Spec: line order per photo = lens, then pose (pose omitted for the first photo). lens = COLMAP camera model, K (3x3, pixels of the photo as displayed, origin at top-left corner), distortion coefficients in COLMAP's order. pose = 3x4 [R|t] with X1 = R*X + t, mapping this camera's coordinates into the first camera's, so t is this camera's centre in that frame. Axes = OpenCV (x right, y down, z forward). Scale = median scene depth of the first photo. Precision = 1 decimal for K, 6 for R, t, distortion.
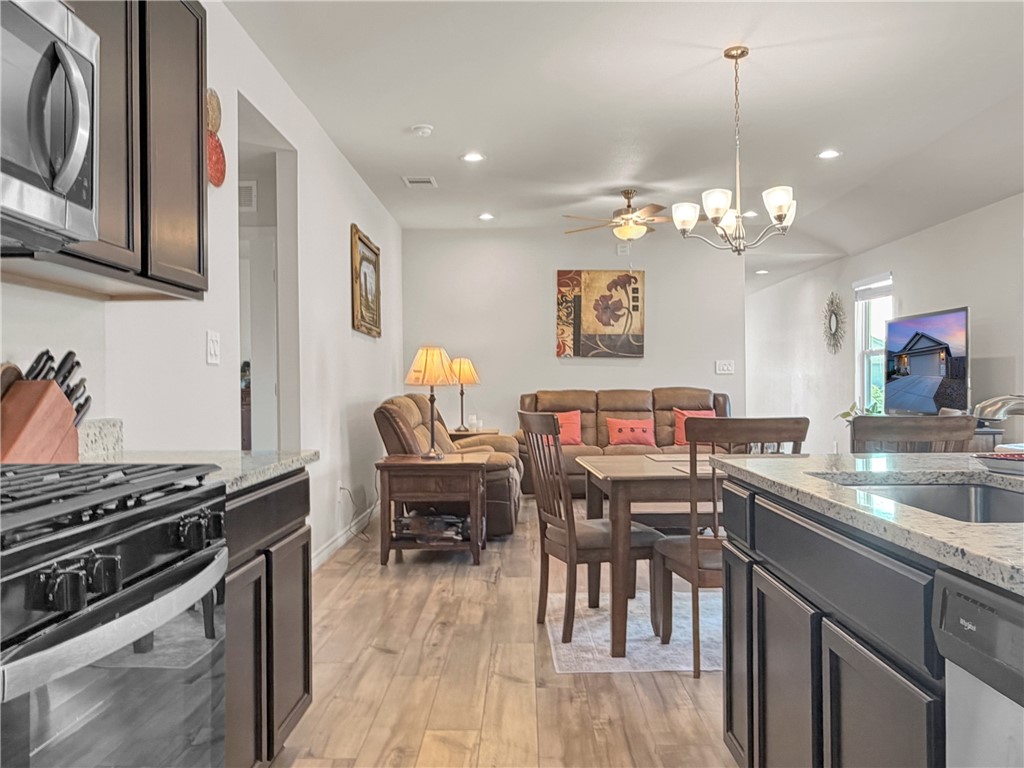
lens RADIAL K [[855.1, 0, 509.2], [0, 855.1, 385.3], [0, 0, 1]] dist [-0.003634, -0.006252]
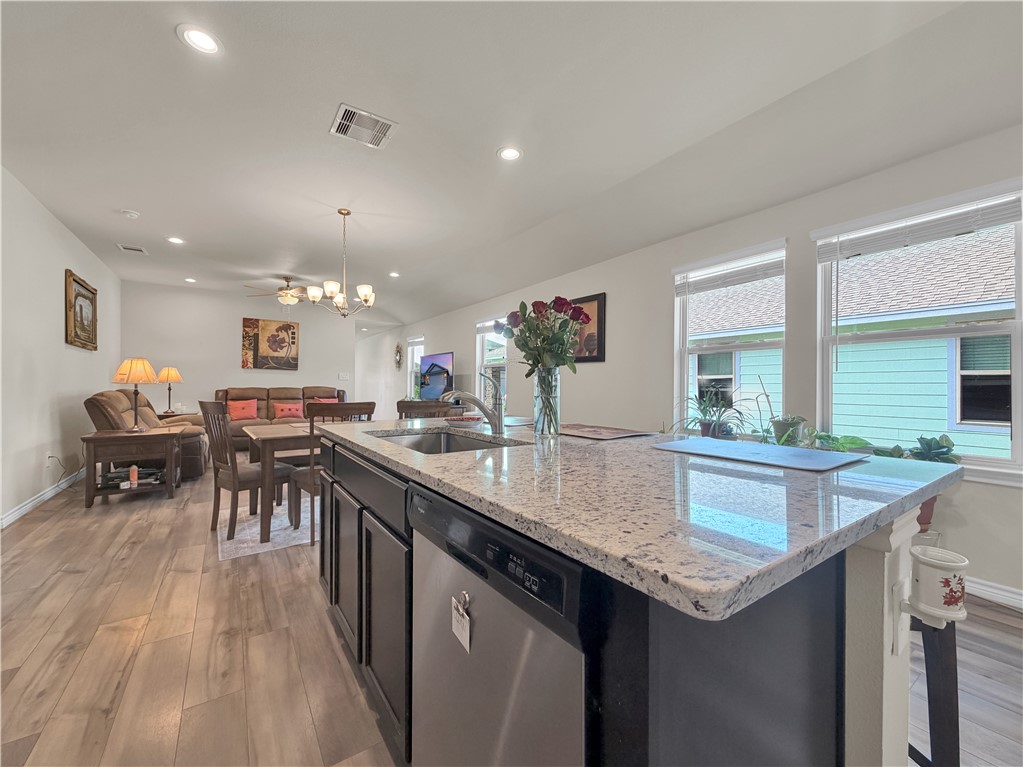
lens RADIAL K [[413.7, 0, 506.4], [0, 413.7, 383.5], [0, 0, 1]] dist [0.000612, 0.000092]
pose [[0.821357, 0.012576, 0.570275, 0.023896], [-0.009228, 0.999919, -0.008759, 0.000227], [-0.570339, 0.001931, 0.821407, 0.018112]]
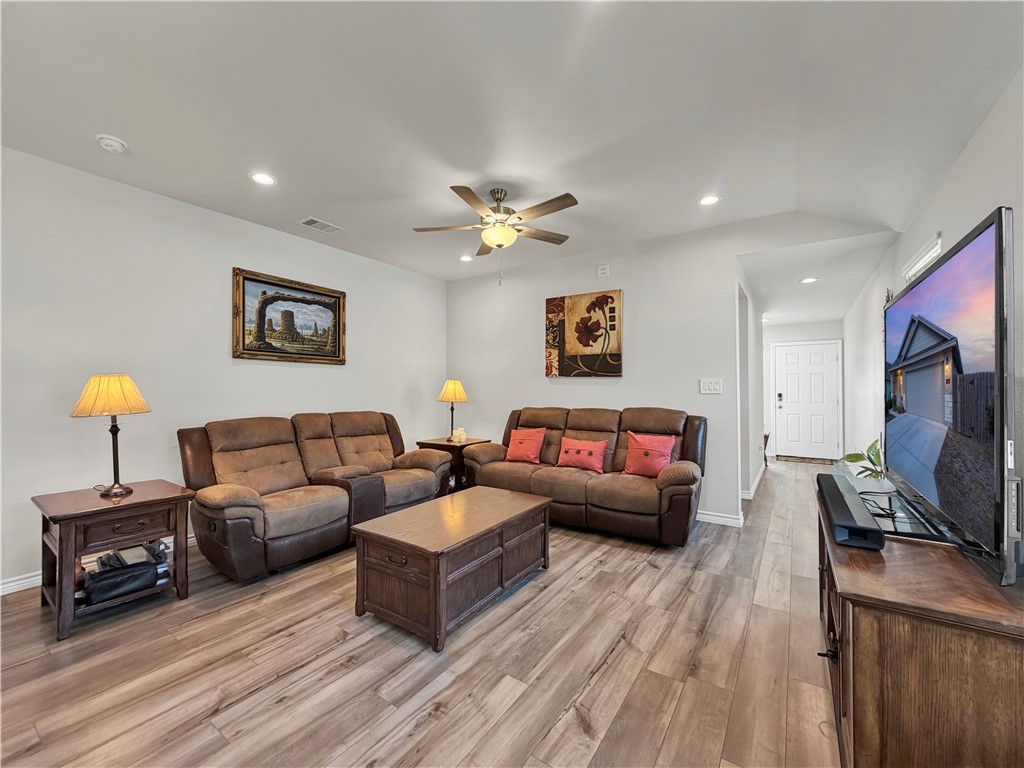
lens RADIAL K [[416.6, 0, 513.3], [0, 416.6, 385.8], [0, 0, 1]] dist [-0.001340, -0.000049]
pose [[0.837980, -0.003281, -0.545691, 0.405660], [-0.001222, 0.999968, -0.007889, -0.022220], [0.545700, 0.007278, 0.837949, 0.670924]]
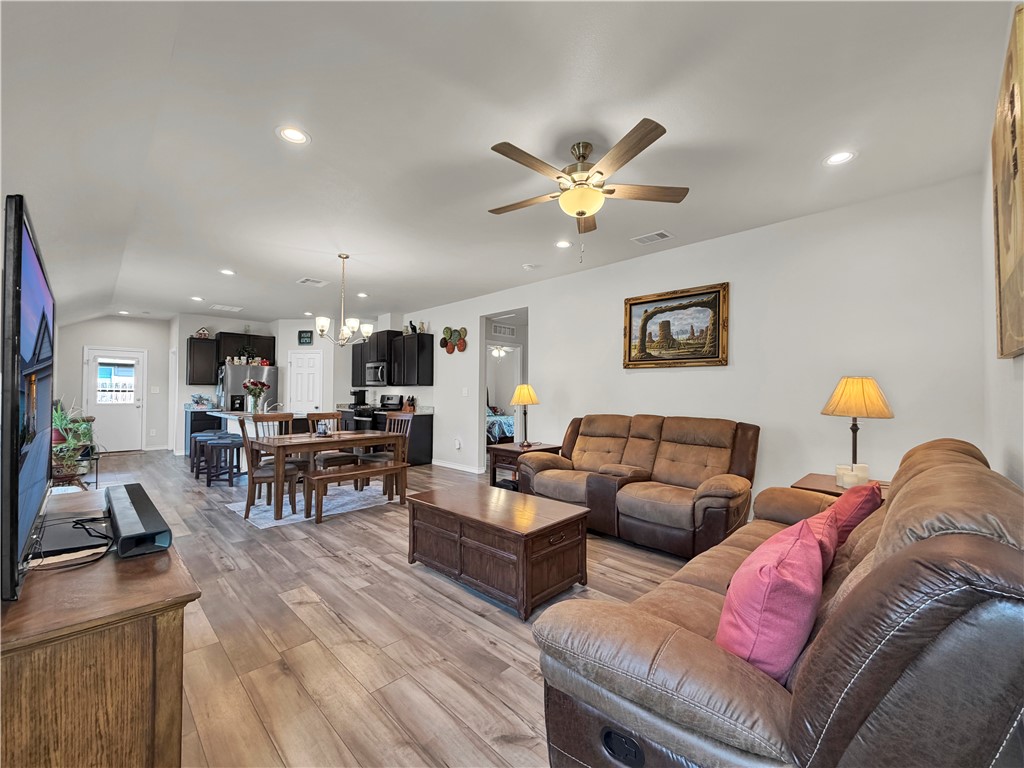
lens RADIAL K [[418.4, 0, 507.2], [0, 418.4, 387.1], [0, 0, 1]] dist [0.002308, 0.000353]
pose [[-0.694587, -0.005559, -0.719387, 0.453379], [0.000793, 0.999964, -0.008493, -0.024594], [0.719408, -0.006470, -0.694558, 1.245821]]
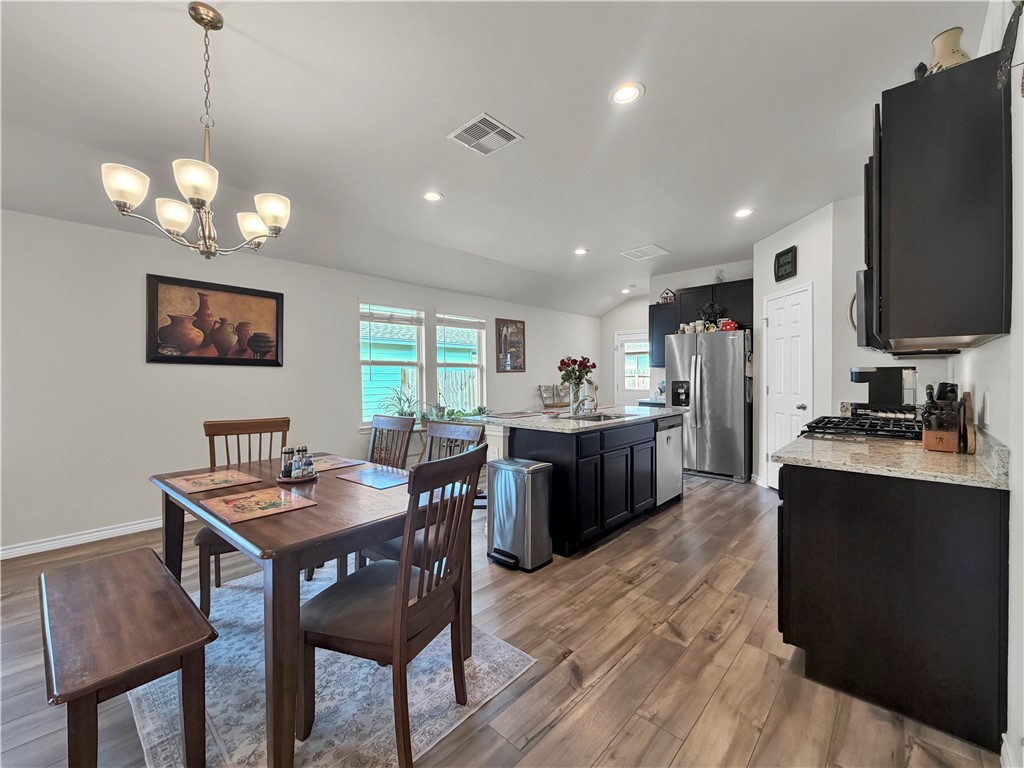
lens RADIAL K [[426.2, 0, 509.8], [0, 426.2, 381.6], [0, 0, 1]] dist [0.000484, -0.000108]
pose [[-0.745264, 0.004903, 0.666752, -0.139306], [0.008156, 0.999965, 0.001763, -0.015707], [-0.666720, 0.006752, -0.745278, 0.681642]]
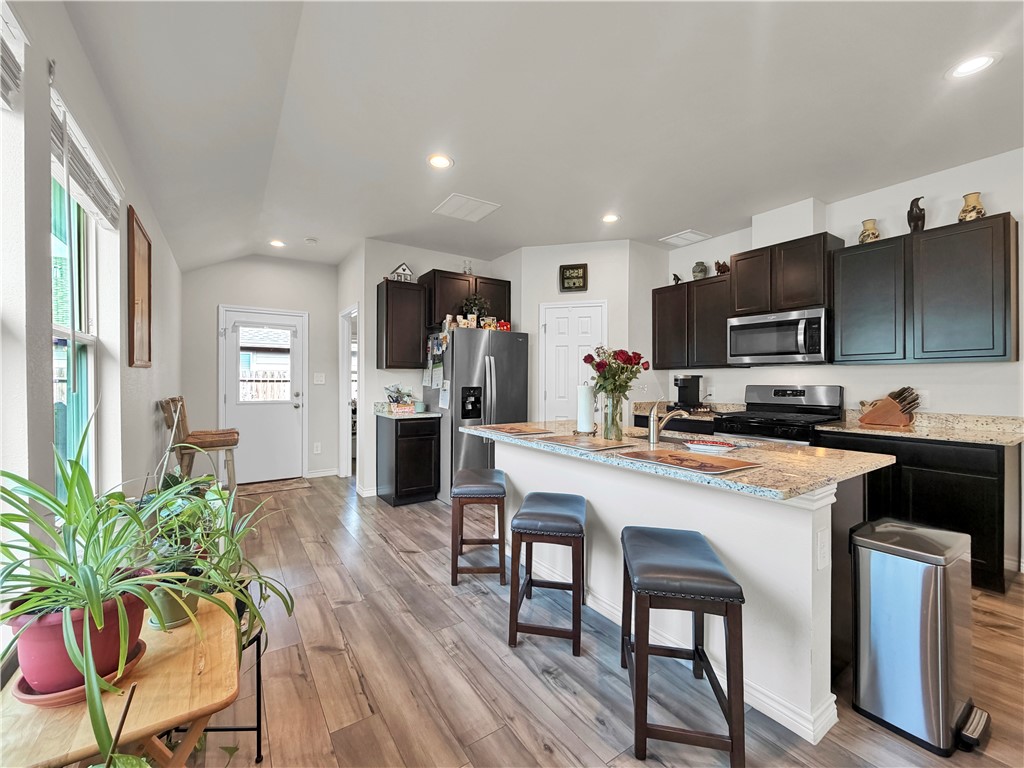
lens RADIAL K [[413.3, 0, 503.8], [0, 413.3, 381.5], [0, 0, 1]] dist [-0.000117, -0.000022]
pose [[-0.820383, 0.009463, -0.571736, 0.437928], [0.007691, 0.999955, 0.005514, -0.023557], [0.571763, 0.000127, -0.820419, 0.419864]]
